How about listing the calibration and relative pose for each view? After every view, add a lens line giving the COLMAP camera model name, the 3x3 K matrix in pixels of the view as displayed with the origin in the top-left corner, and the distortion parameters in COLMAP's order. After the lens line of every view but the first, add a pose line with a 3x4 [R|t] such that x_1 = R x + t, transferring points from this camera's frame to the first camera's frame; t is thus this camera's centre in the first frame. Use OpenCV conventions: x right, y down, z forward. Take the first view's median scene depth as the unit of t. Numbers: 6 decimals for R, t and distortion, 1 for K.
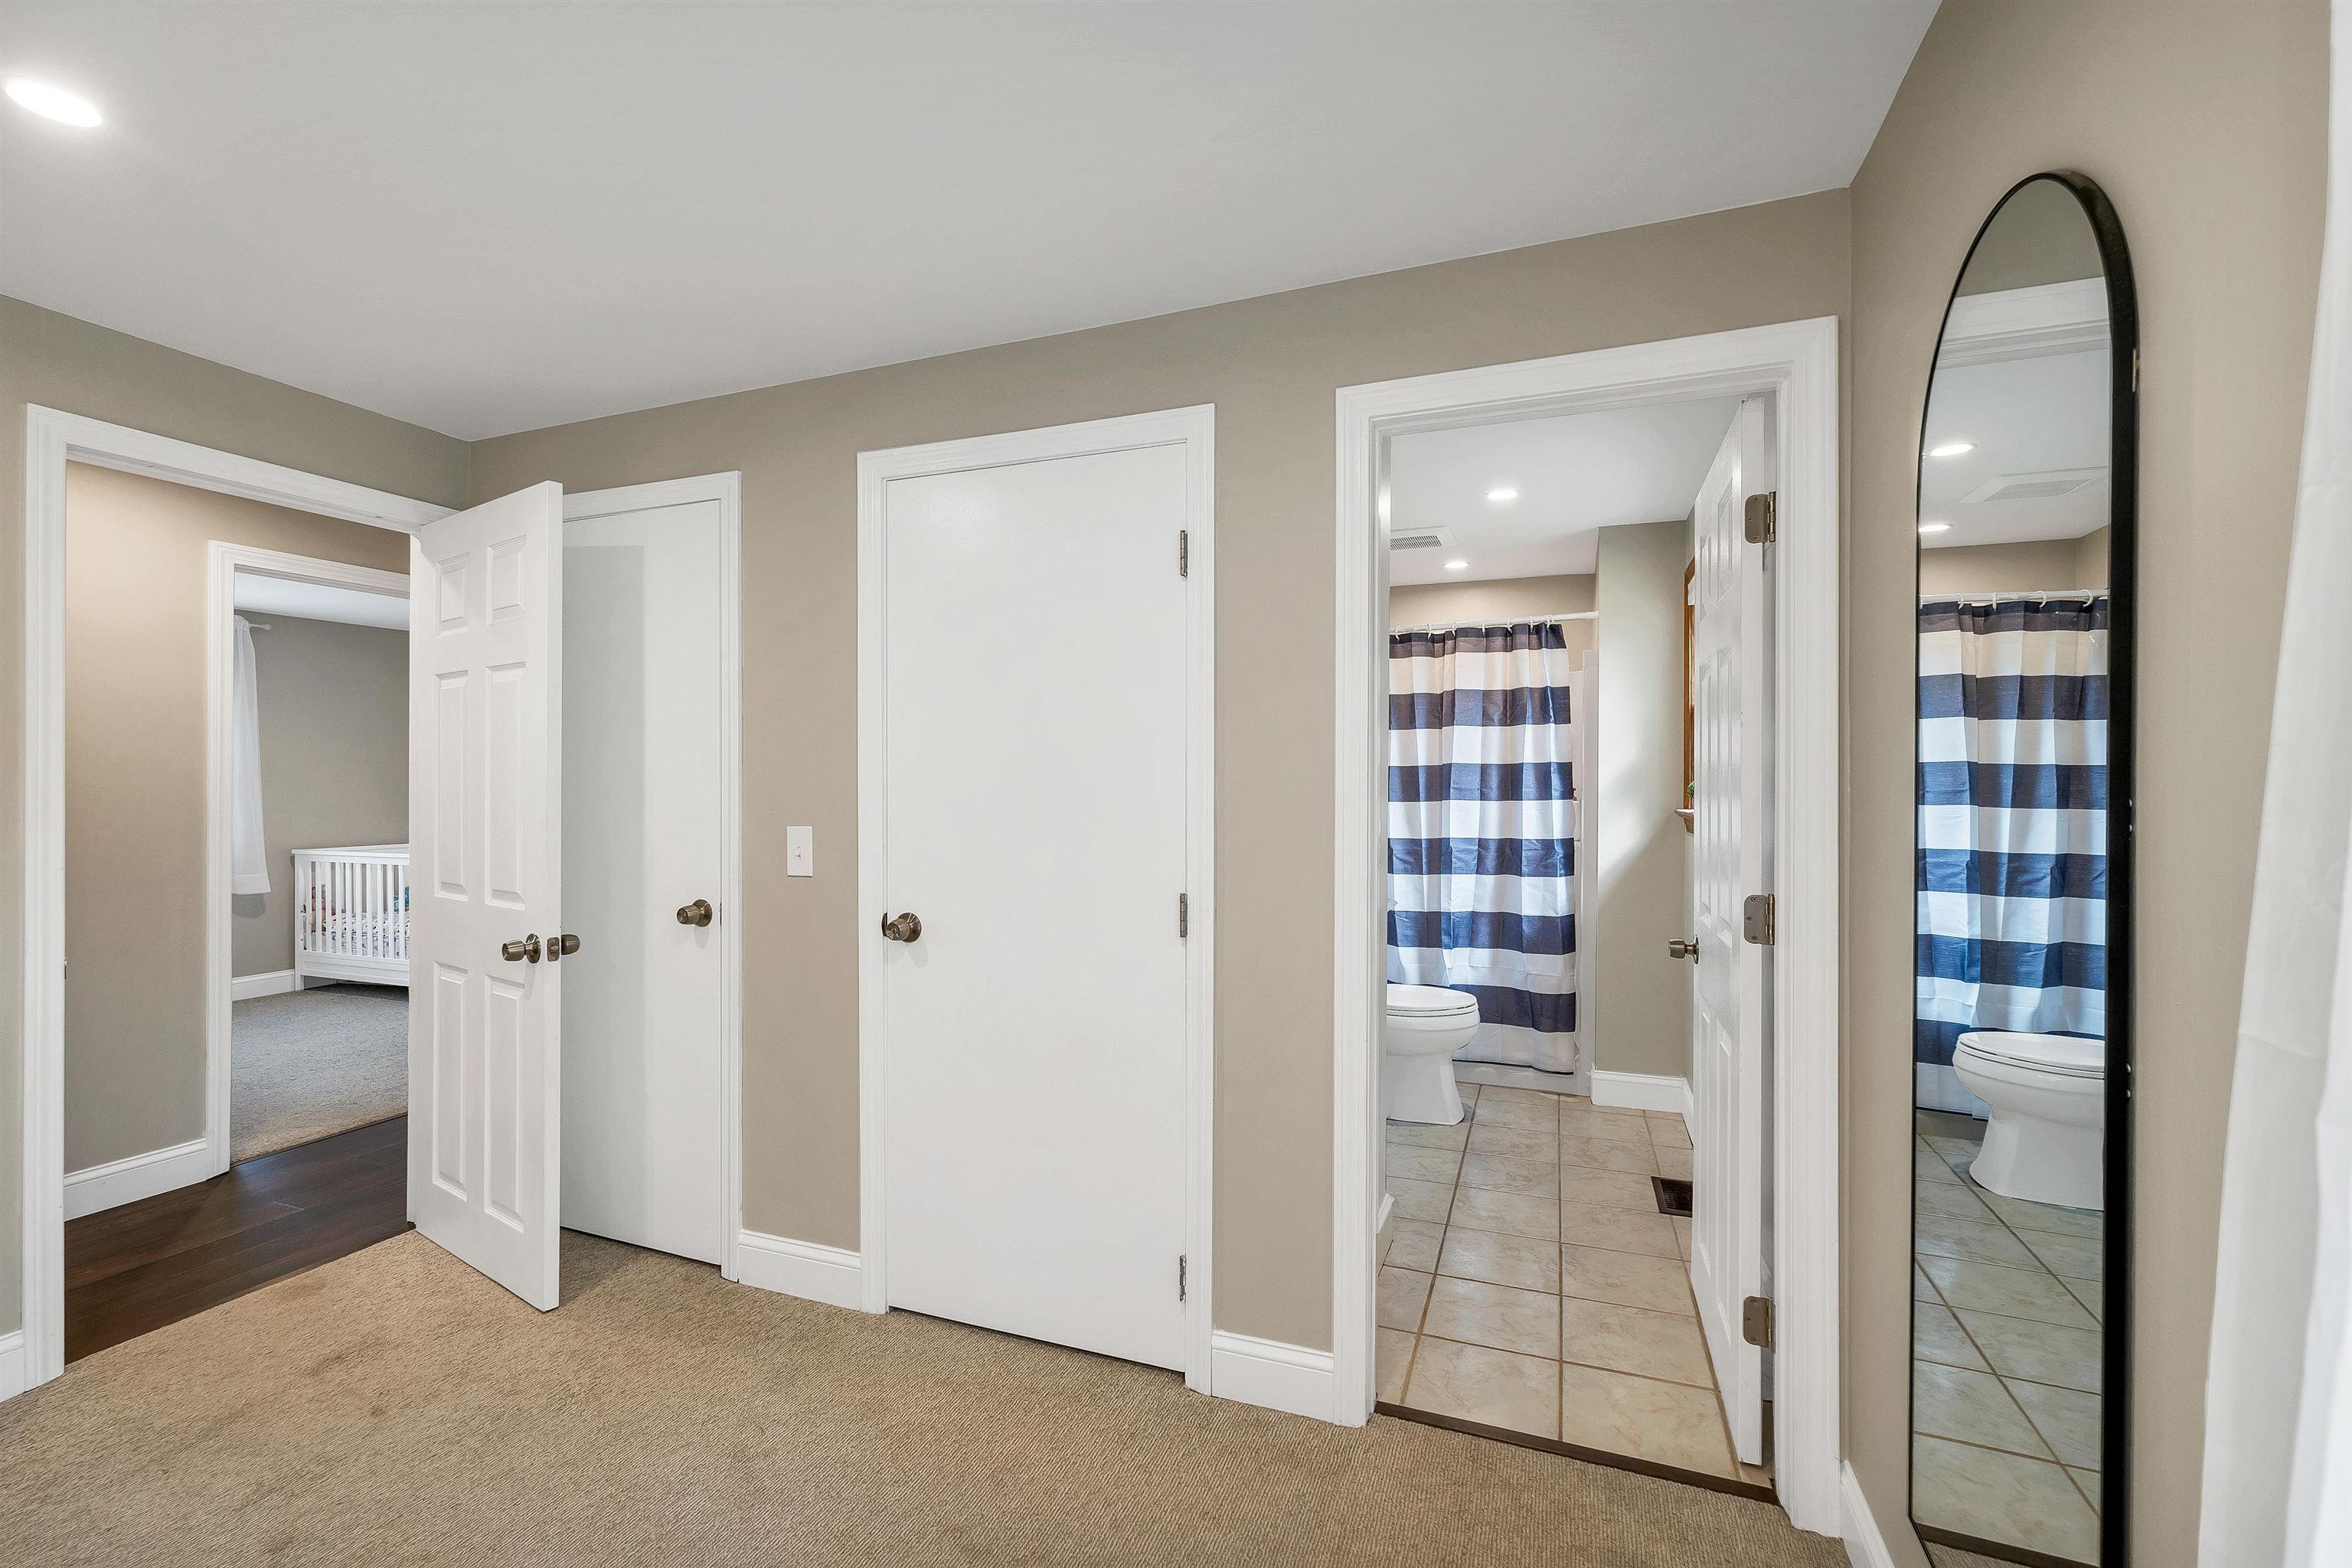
lens RADIAL K [[971.6, 0, 1184.1], [0, 971.6, 794.5], [0, 0, 1]] dist [0.004012, -0.001058]
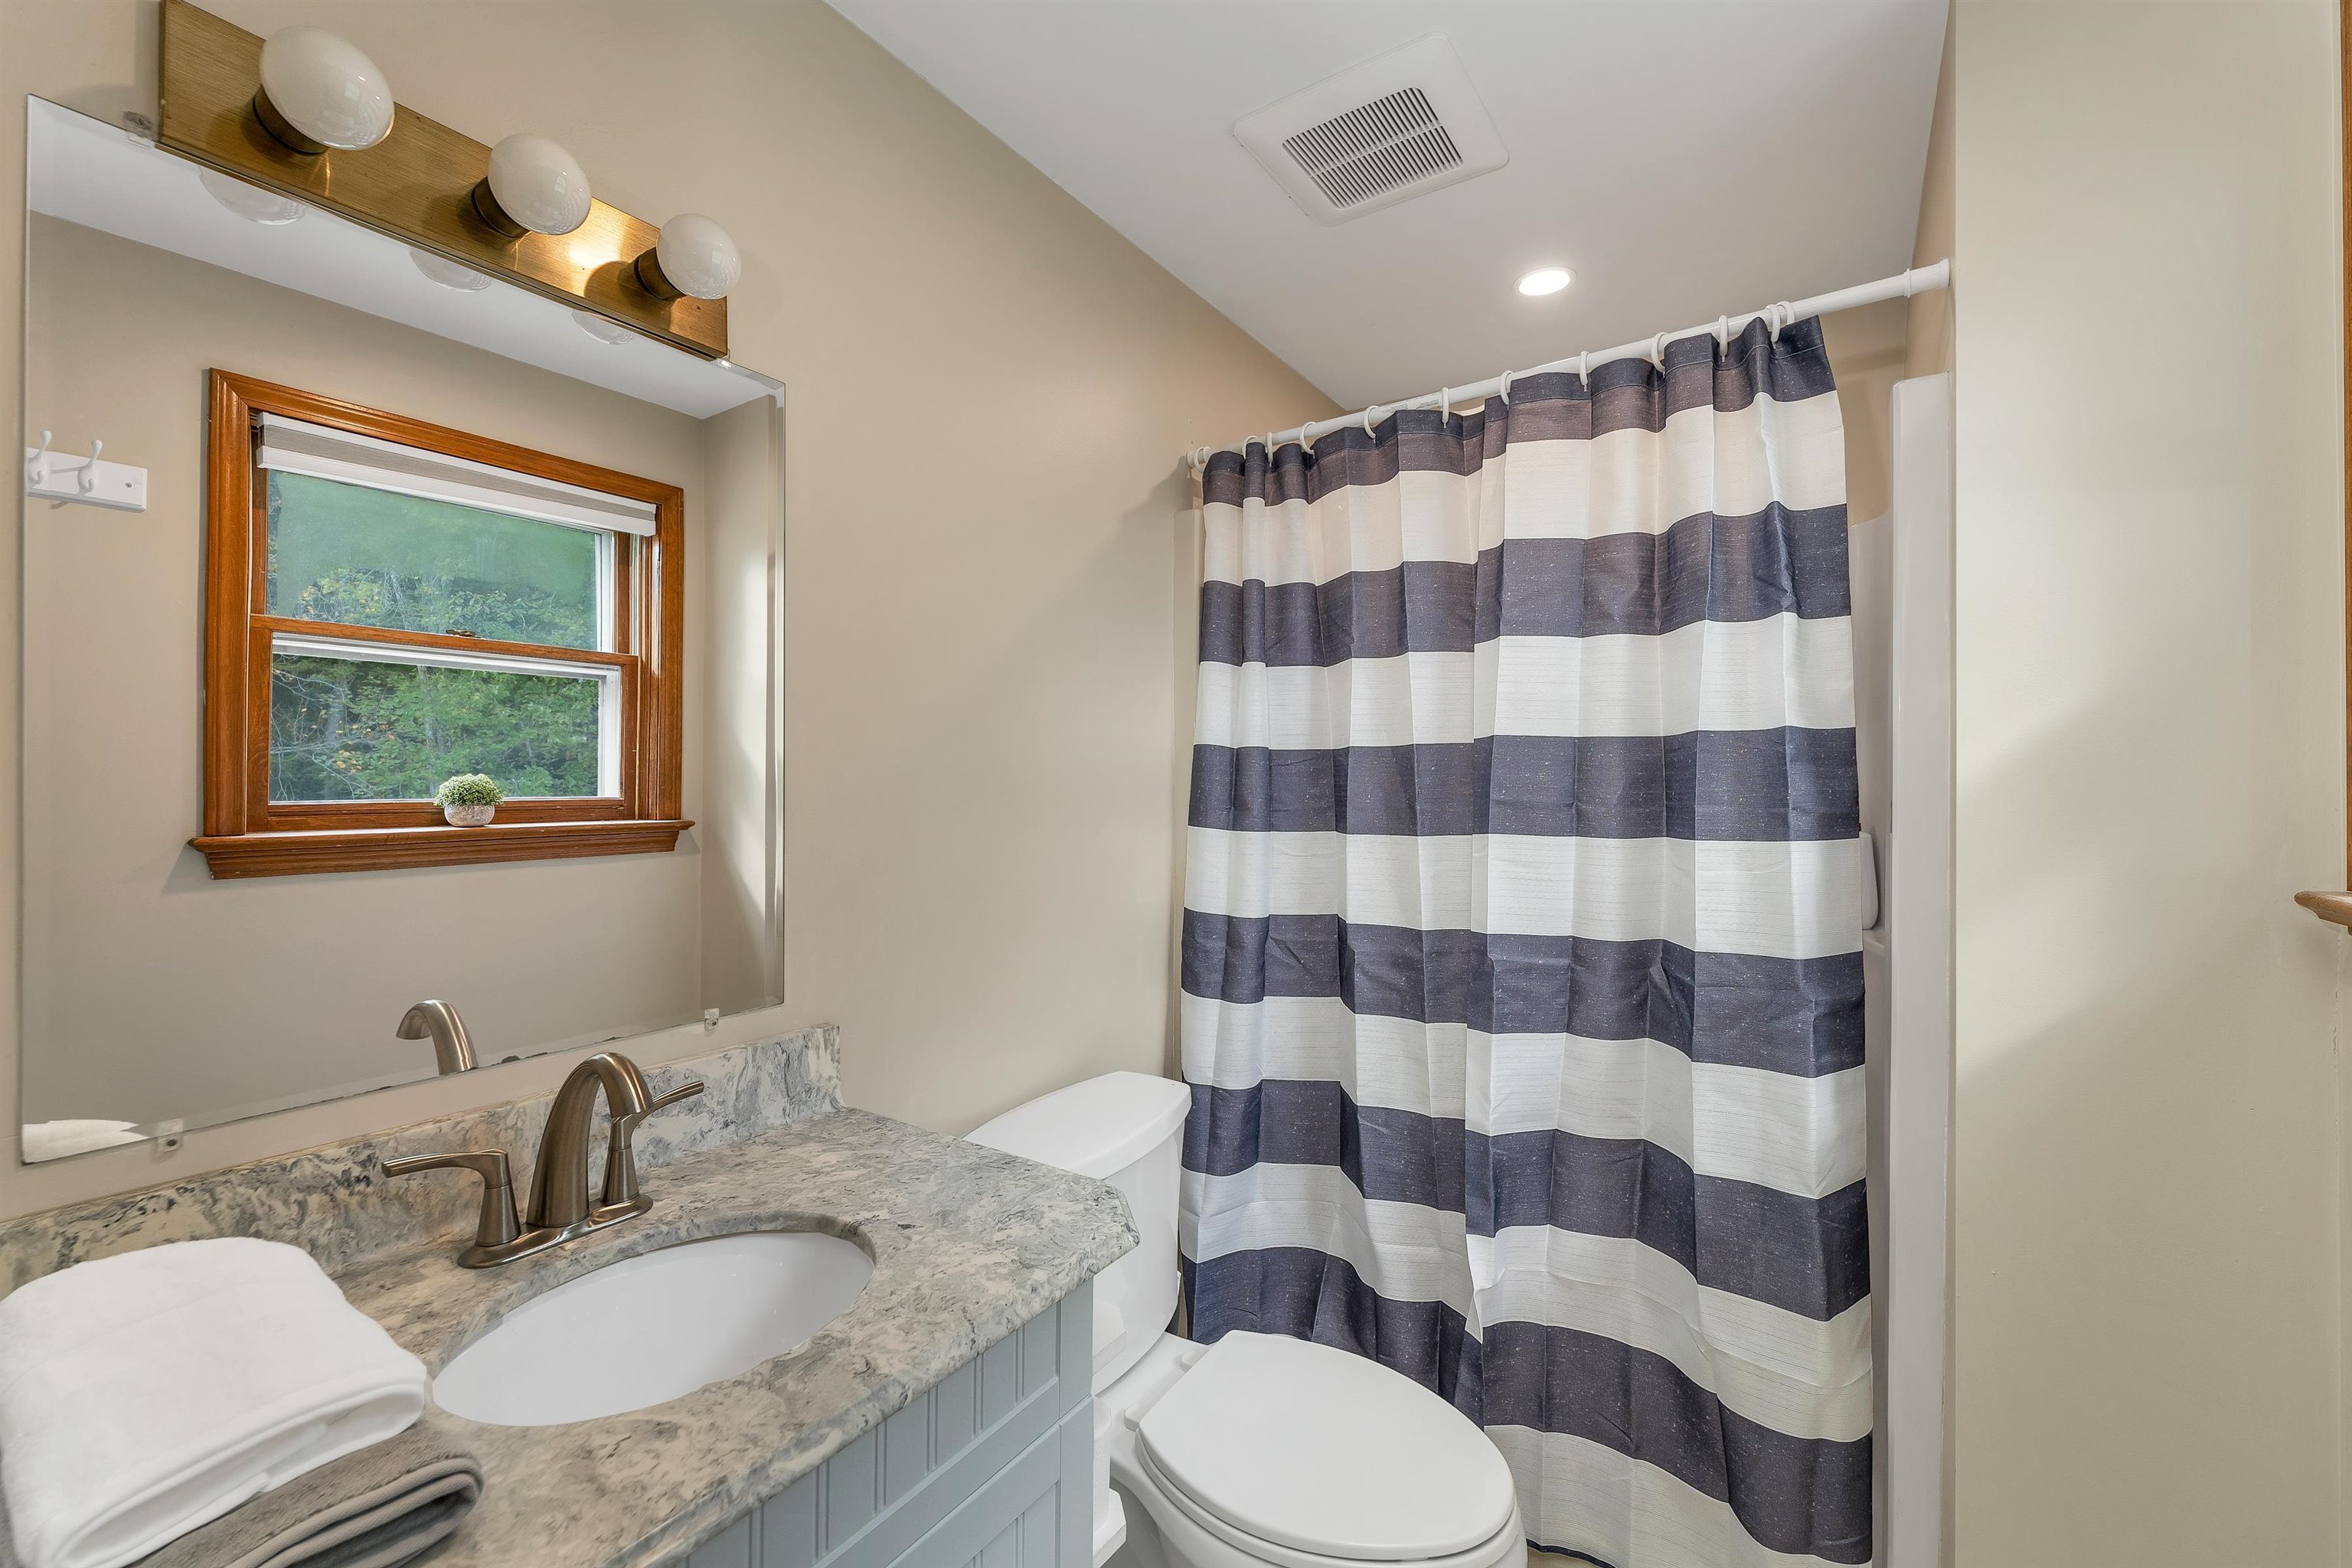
lens RADIAL K [[971.6, 0, 1157.1], [0, 971.6, 784.7], [0, 0, 1]] dist [0.004012, -0.001058]
pose [[0.974205, 0.001374, -0.225660, 0.235607], [-0.004202, 0.999919, -0.012049, -0.008283], [0.225625, 0.012687, 0.974132, 0.607827]]
